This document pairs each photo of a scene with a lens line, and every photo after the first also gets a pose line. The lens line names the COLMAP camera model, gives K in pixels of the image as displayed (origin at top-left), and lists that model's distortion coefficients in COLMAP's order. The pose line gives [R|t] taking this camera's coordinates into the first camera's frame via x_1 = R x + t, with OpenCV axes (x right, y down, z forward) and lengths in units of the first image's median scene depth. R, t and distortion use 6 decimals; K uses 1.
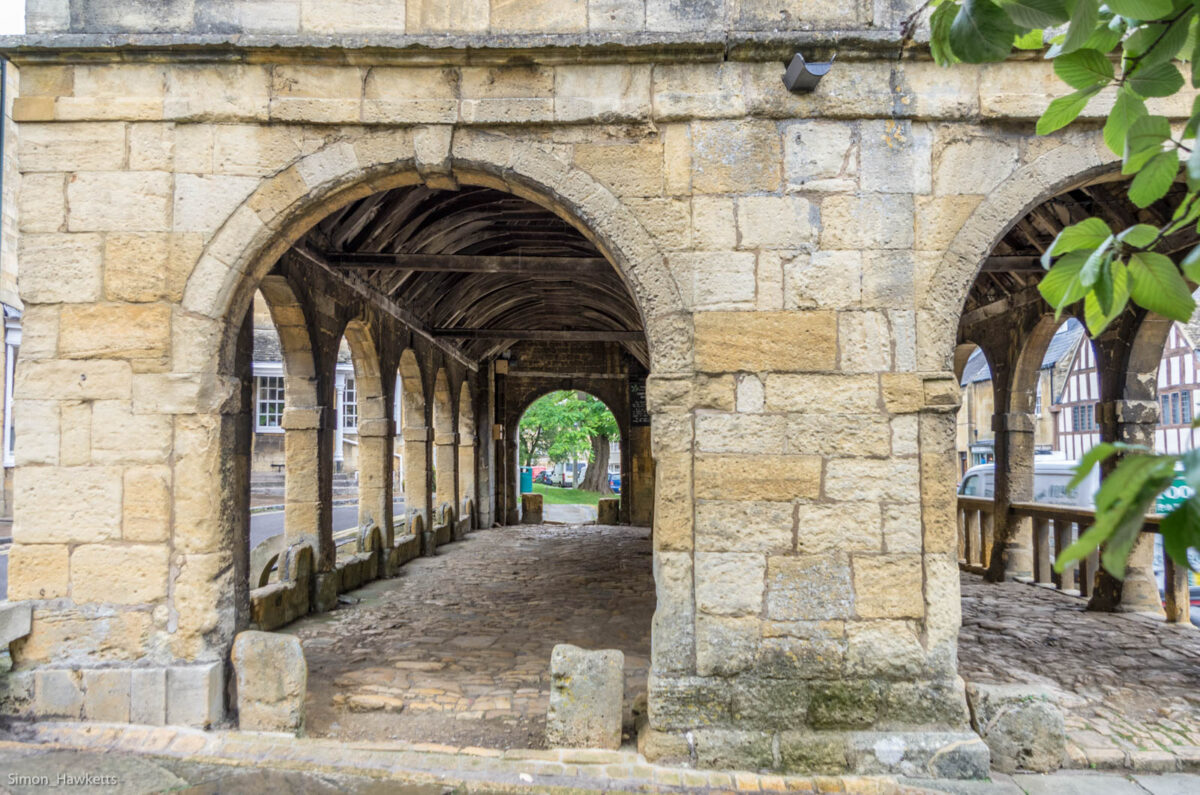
lens RADIAL K [[1026.5, 0, 600.0], [0, 1026.5, 397.5], [0, 0, 1]] dist [0.054975, 0.000542]
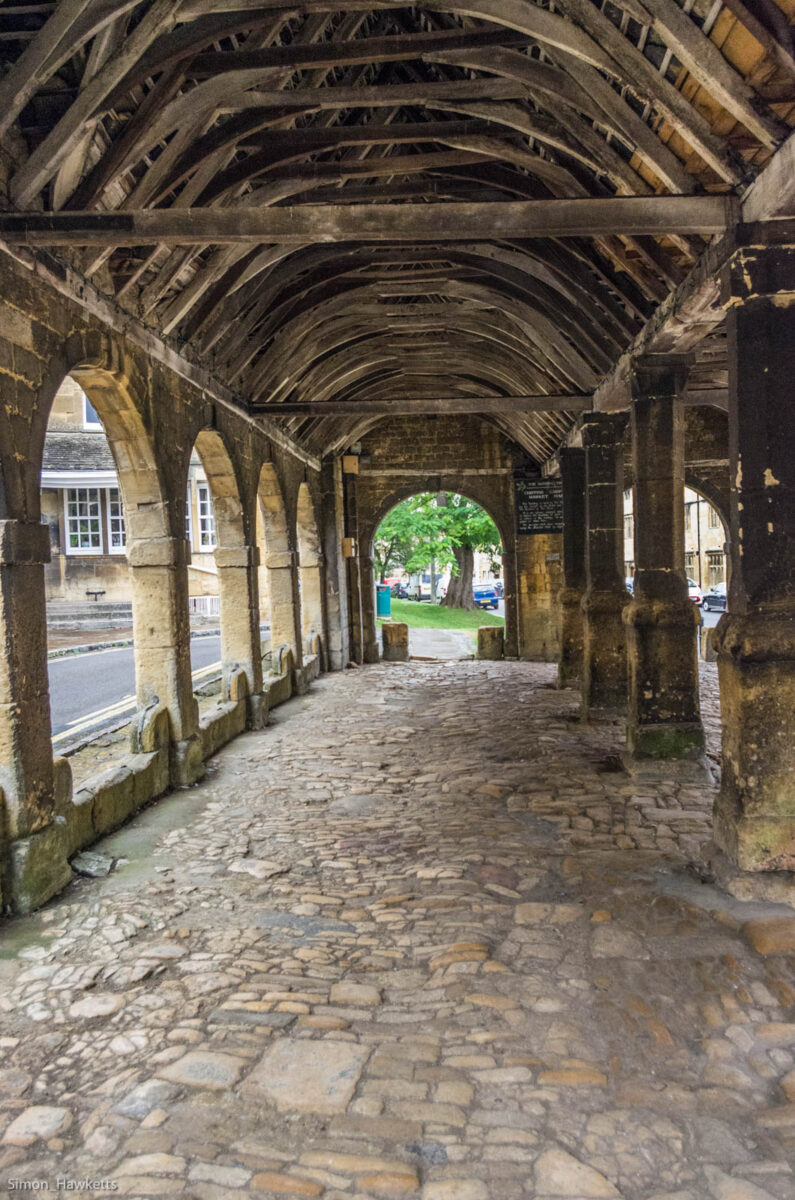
lens RADIAL K [[1026.5, 0, 397.5], [0, 1026.5, 600.0], [0, 0, 1]] dist [0.054975, 0.000542]
pose [[0.998164, -0.028257, -0.053581, -0.022193], [0.033028, 0.995361, 0.090366, 0.003833], [0.050779, -0.091970, 0.994466, 0.224390]]
